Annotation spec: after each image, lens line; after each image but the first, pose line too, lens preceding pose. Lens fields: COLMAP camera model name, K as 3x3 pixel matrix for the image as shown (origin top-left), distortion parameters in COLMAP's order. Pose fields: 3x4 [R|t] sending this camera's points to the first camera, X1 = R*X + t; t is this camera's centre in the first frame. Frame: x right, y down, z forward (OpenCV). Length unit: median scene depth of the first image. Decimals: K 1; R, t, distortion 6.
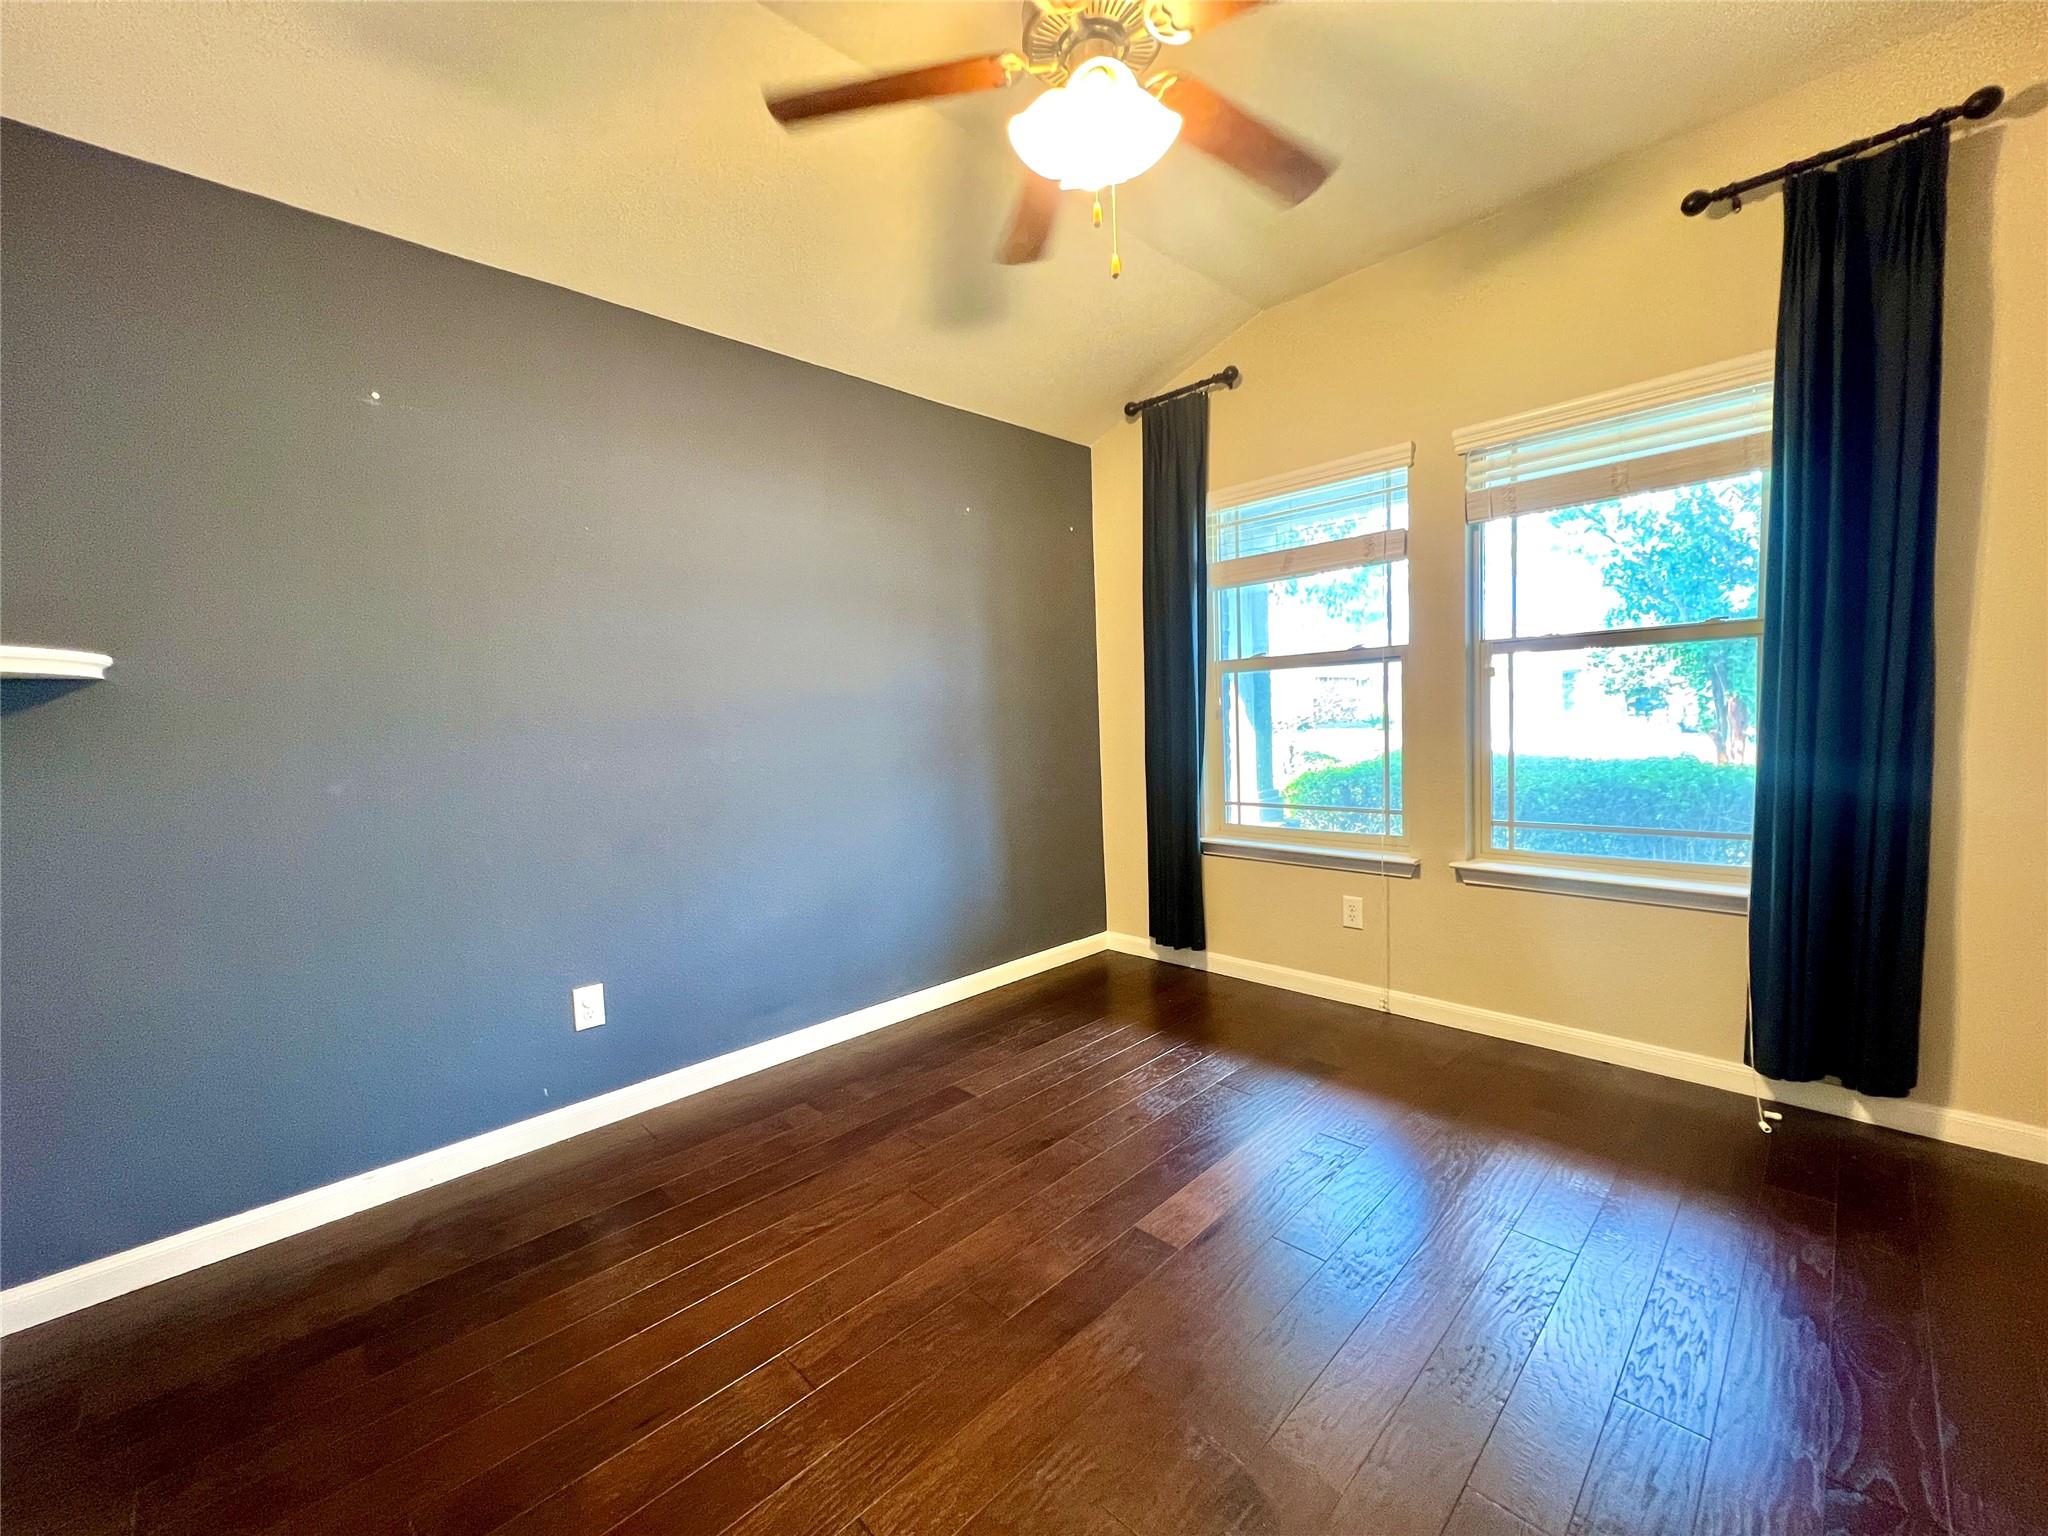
lens RADIAL K [[824.2, 0, 1023.7], [0, 824.2, 766.7], [0, 0, 1]] dist [-0.000033, 0.000566]
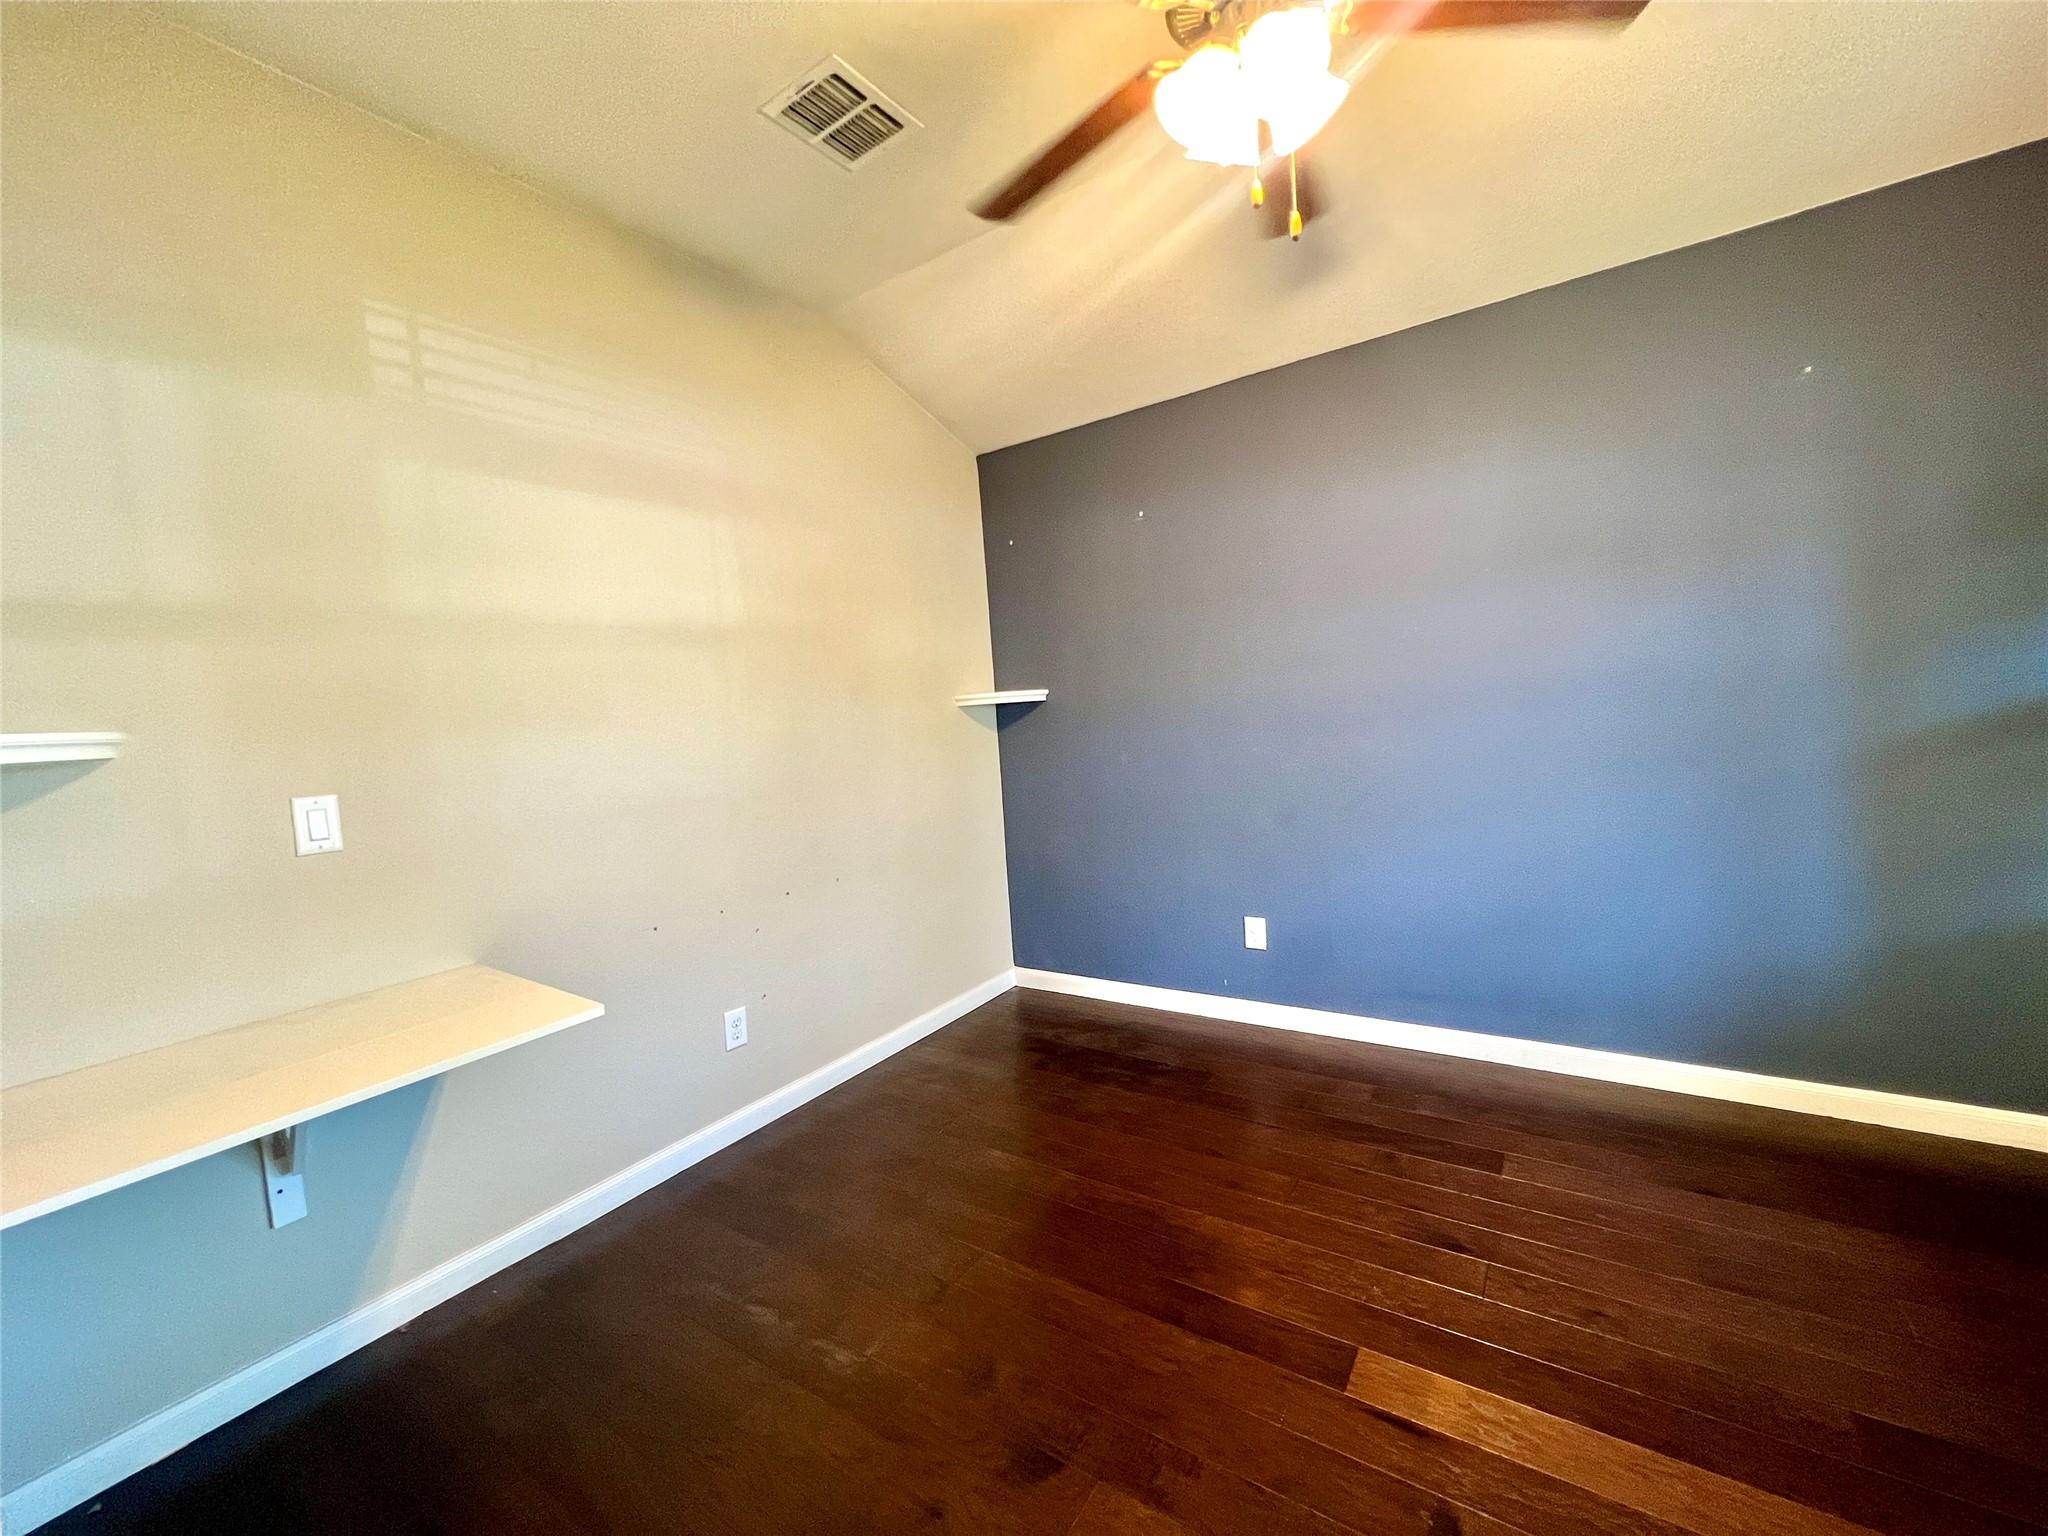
lens RADIAL K [[824.2, 0, 1023.8], [0, 824.2, 772.6], [0, 0, 1]] dist [-0.000033, 0.000566]
pose [[0.179559, 0.092036, -0.979432, 0.709023], [0.005722, 0.995499, 0.094595, -0.094317], [0.983731, -0.022590, 0.178224, 0.438233]]
